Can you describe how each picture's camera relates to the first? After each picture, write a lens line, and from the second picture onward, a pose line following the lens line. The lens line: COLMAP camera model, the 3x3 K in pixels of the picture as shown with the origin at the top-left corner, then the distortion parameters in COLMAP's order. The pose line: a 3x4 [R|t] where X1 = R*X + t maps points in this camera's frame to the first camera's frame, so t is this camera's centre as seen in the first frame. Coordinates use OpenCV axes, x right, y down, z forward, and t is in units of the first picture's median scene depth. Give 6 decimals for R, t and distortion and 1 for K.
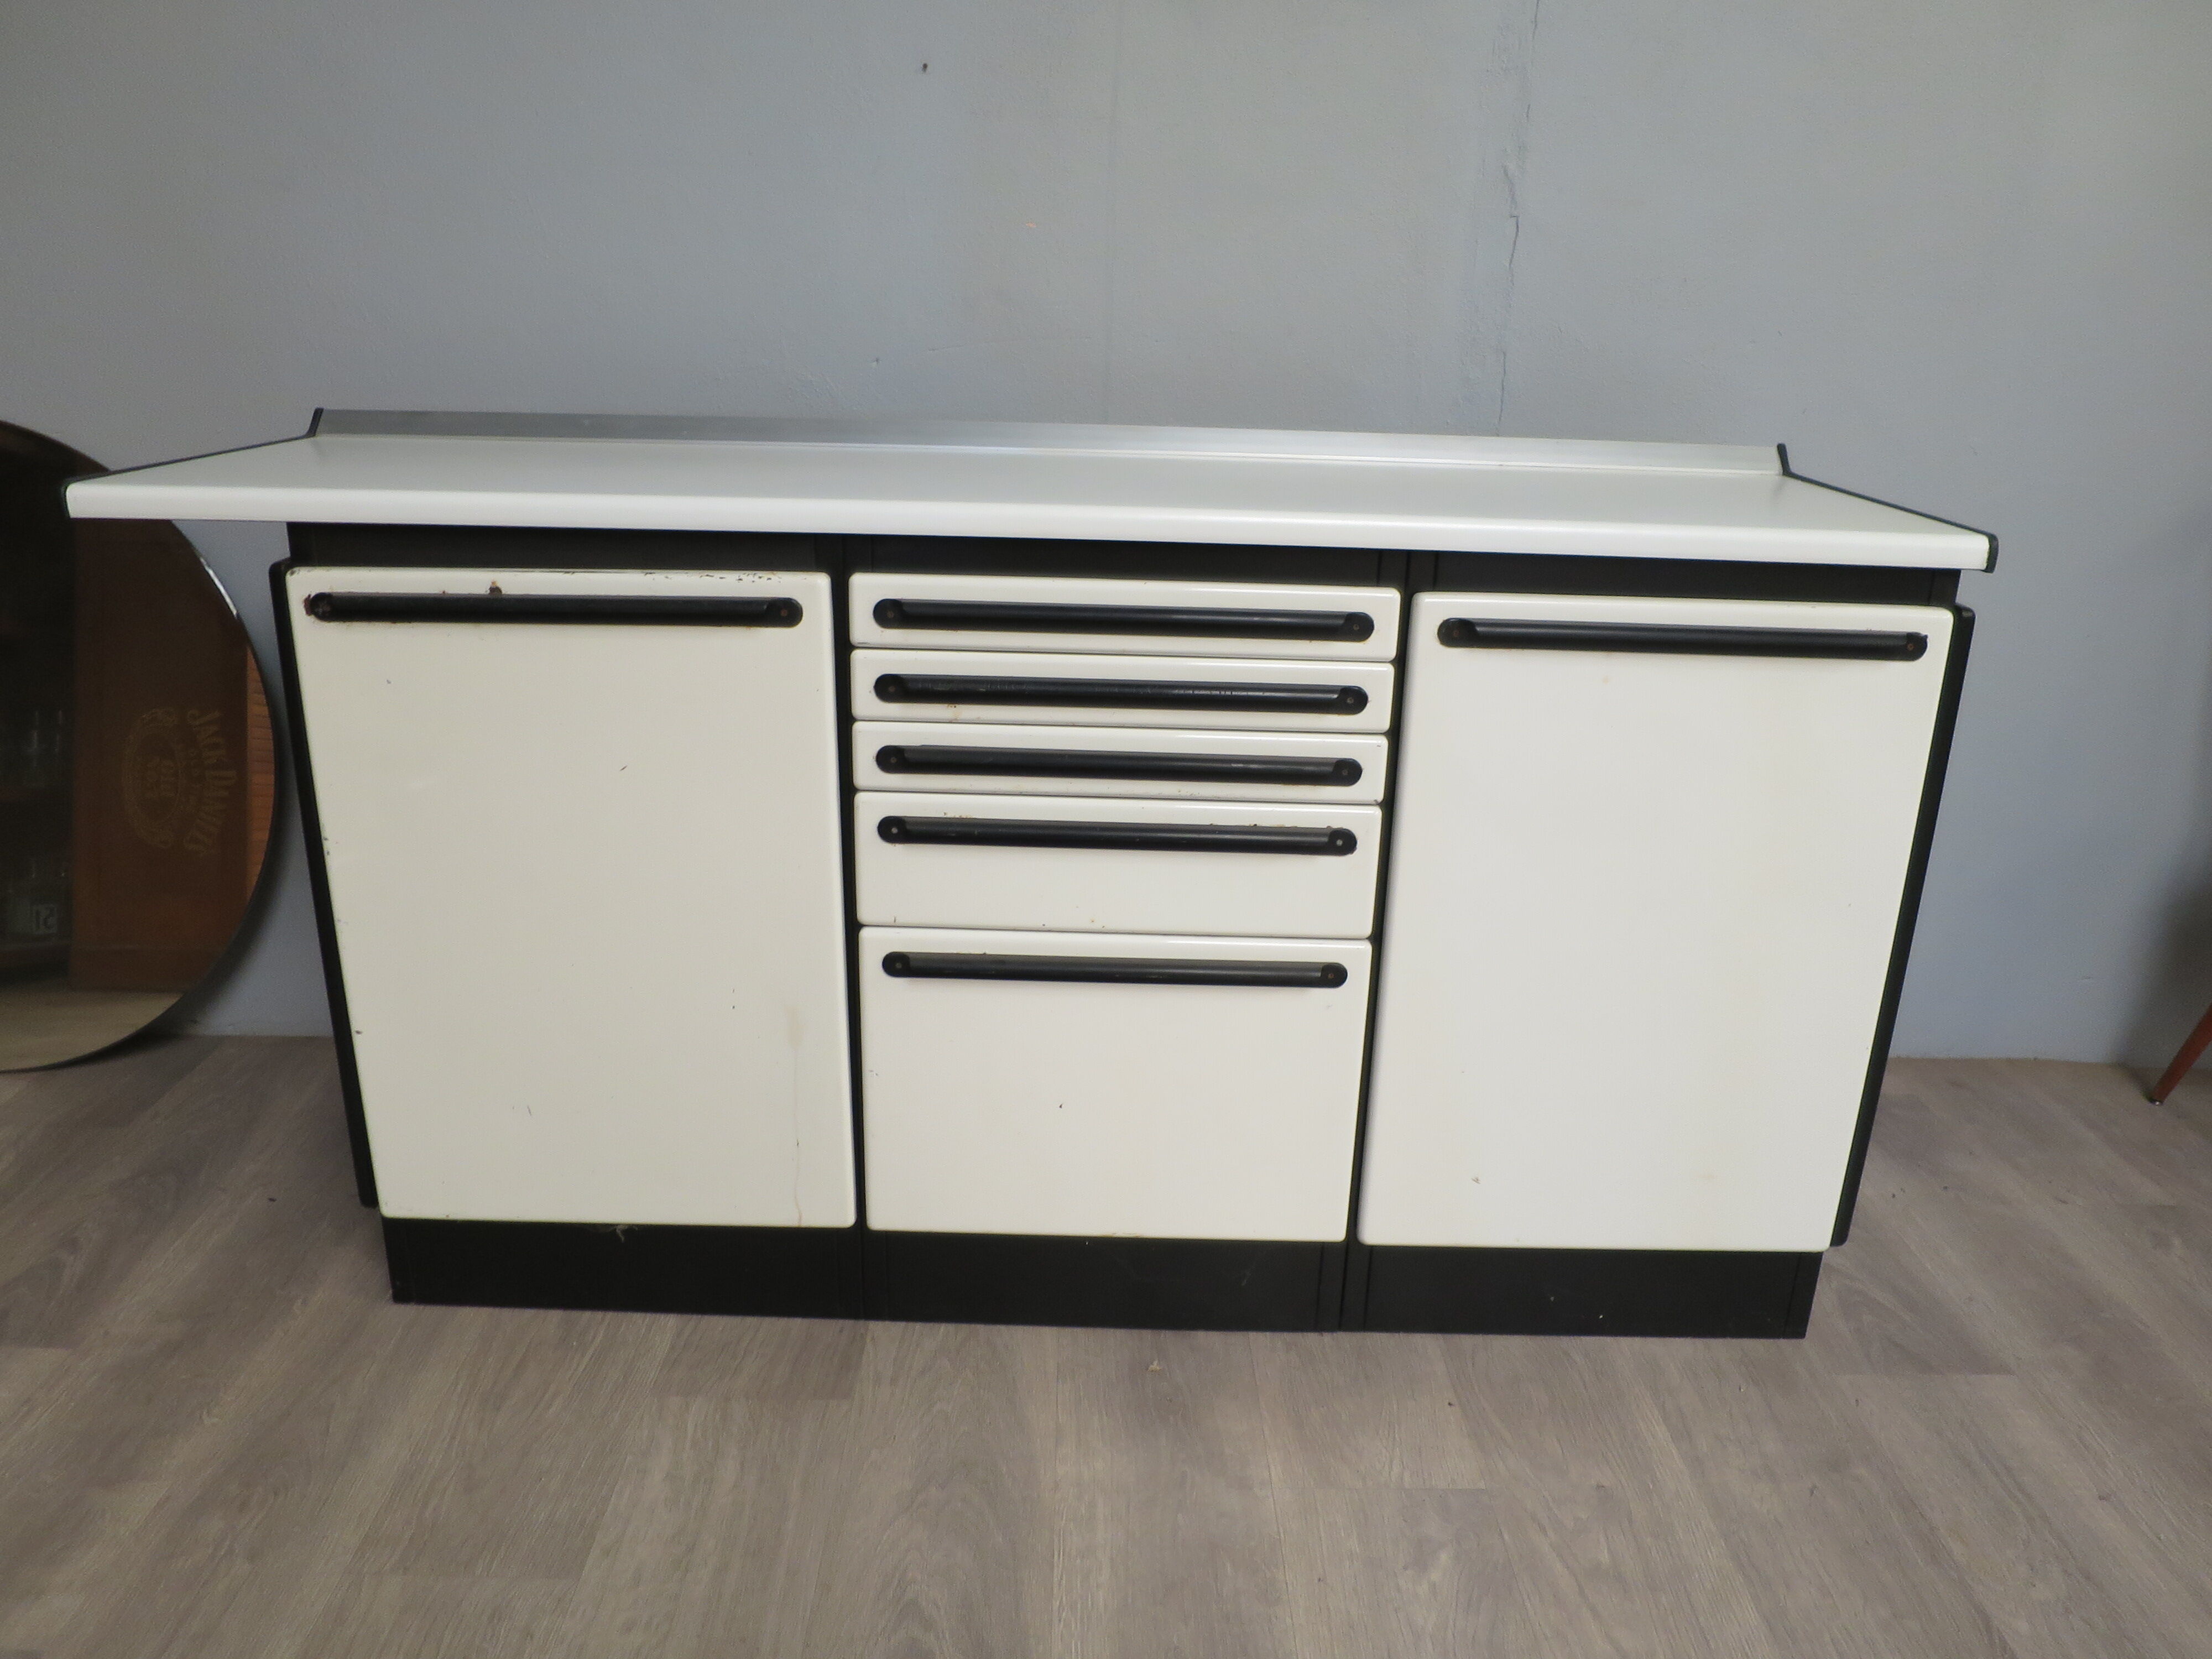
lens RADIAL K [[1597.1, 0, 1108.1], [0, 1597.1, 835.2], [0, 0, 1]] dist [-0.045299, 0.009607]
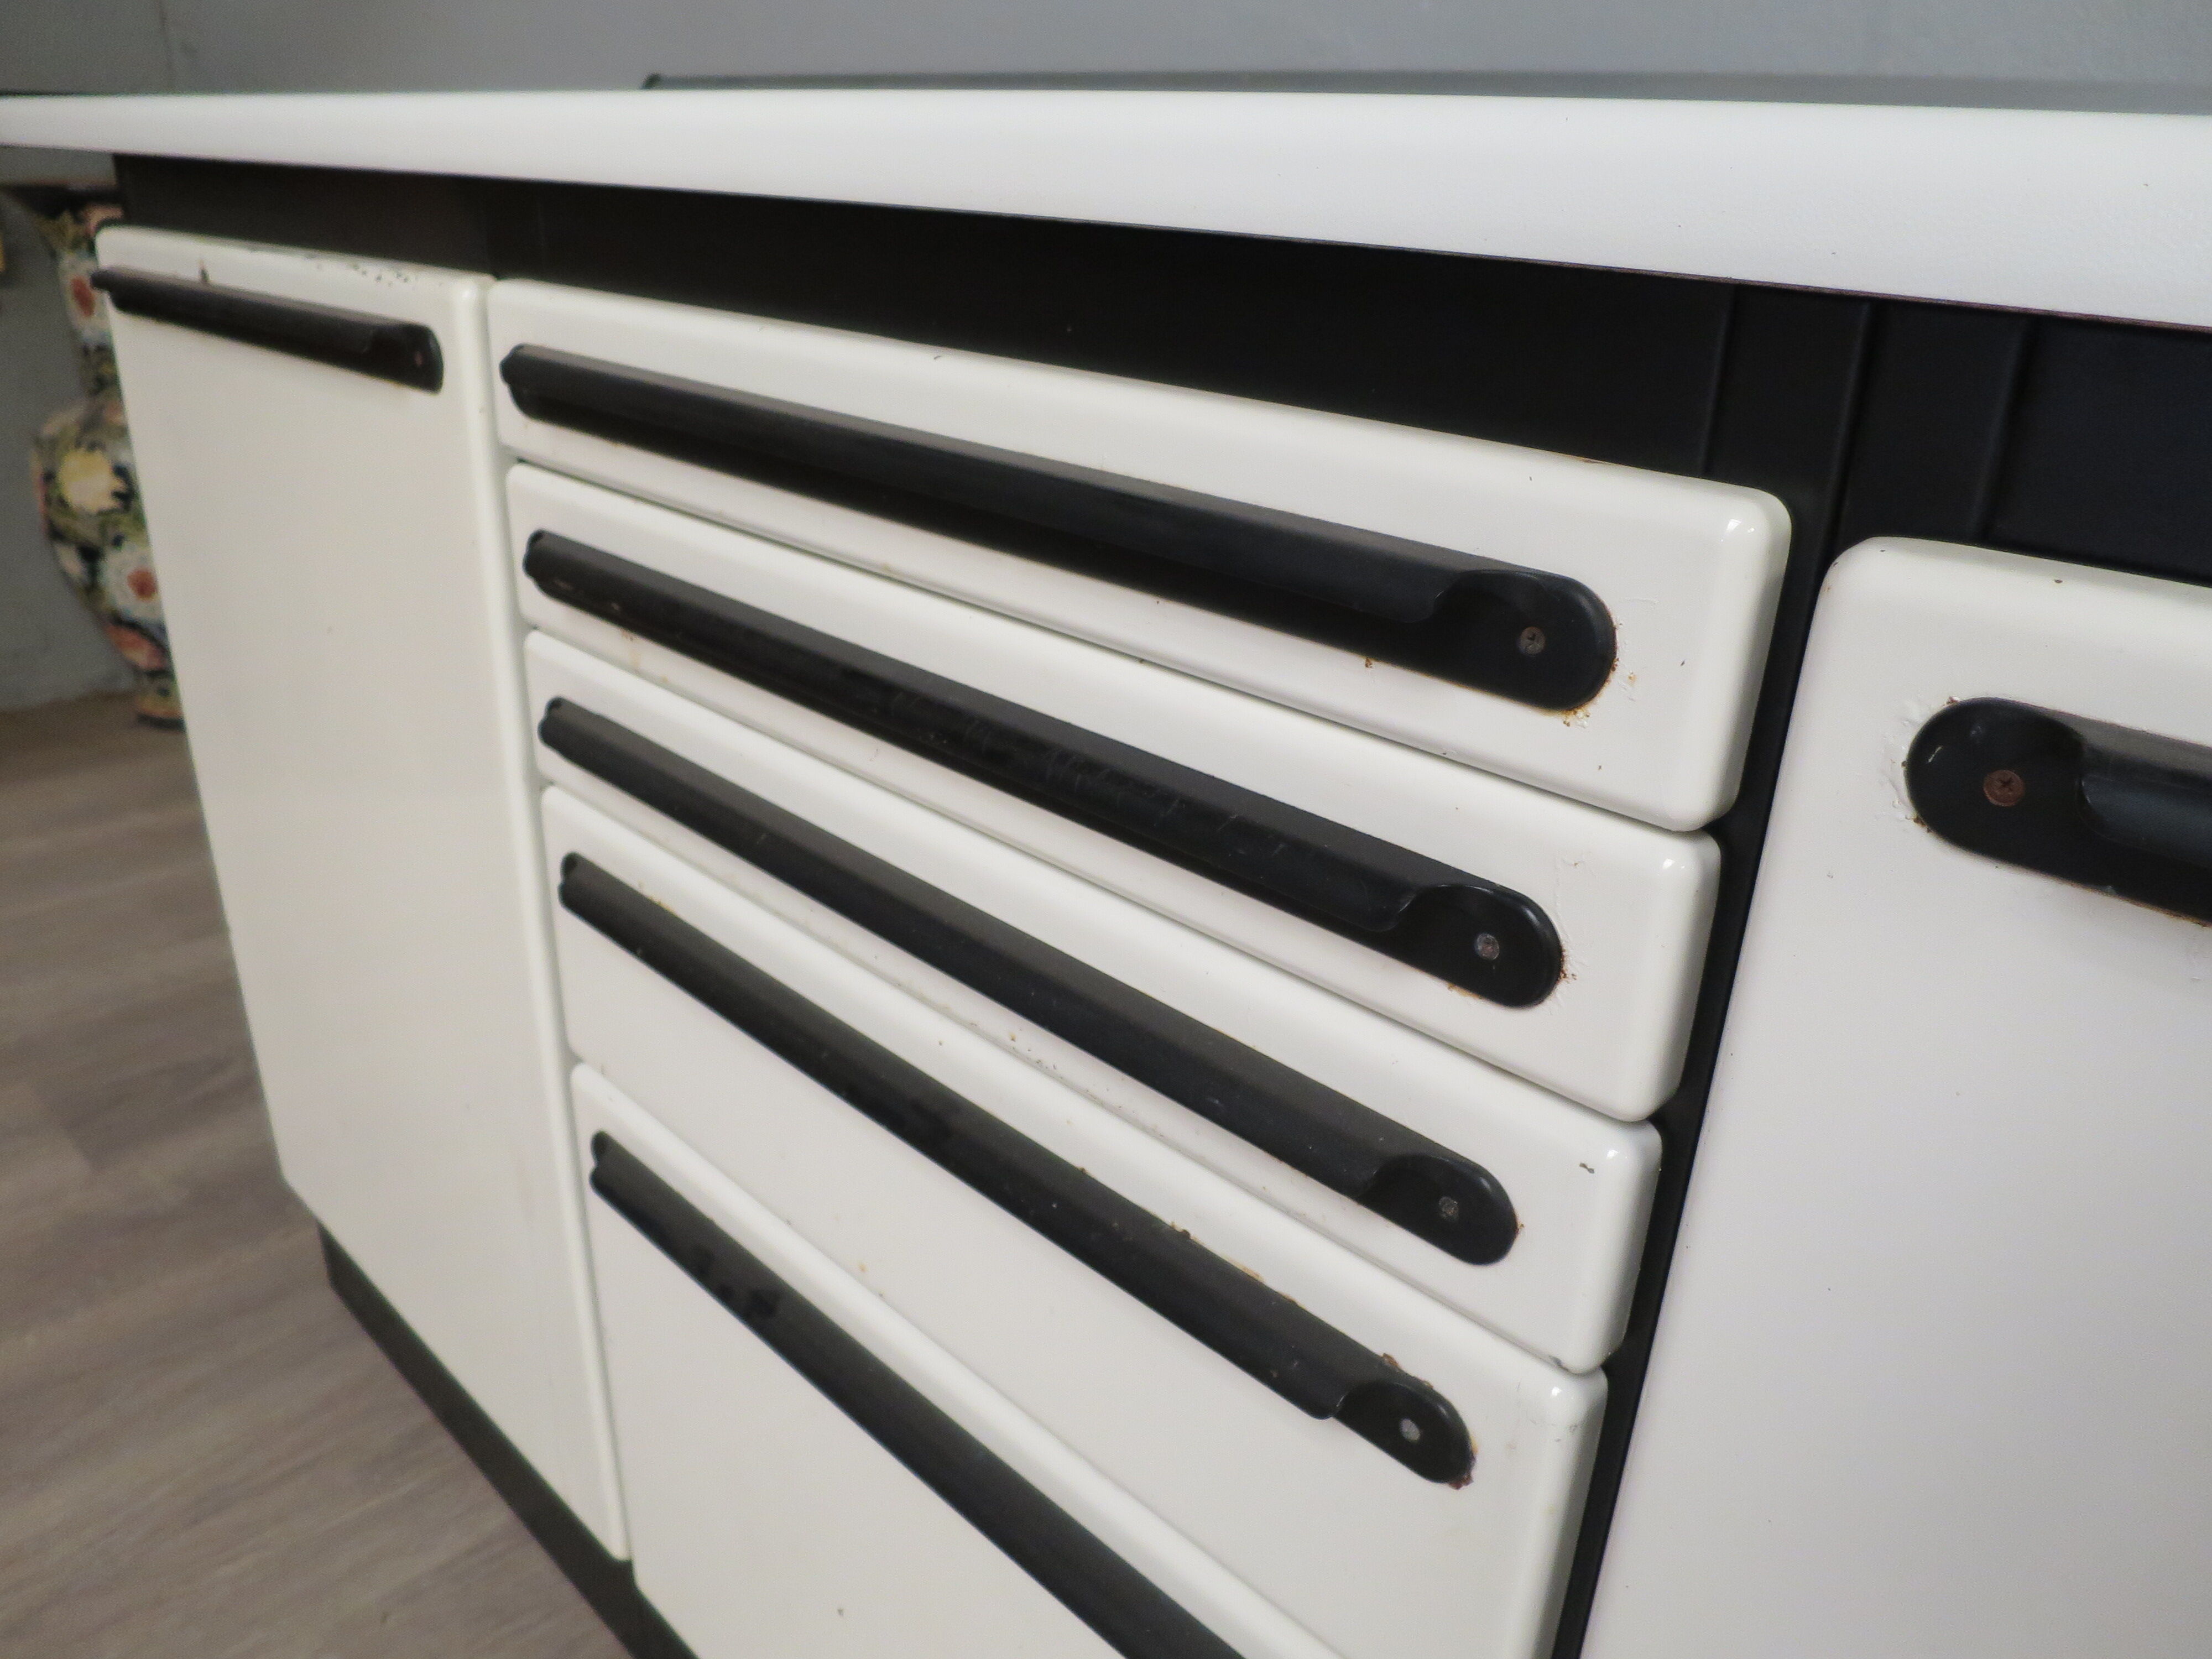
lens RADIAL K [[1597.1, 0, 1108.1], [0, 1597.1, 835.2], [0, 0, 1]] dist [-0.045299, 0.009607]
pose [[0.713221, 0.279250, -0.642912, 0.258477], [-0.244470, 0.958721, 0.145217, -0.120221], [0.656925, 0.053601, 0.752048, 0.784311]]
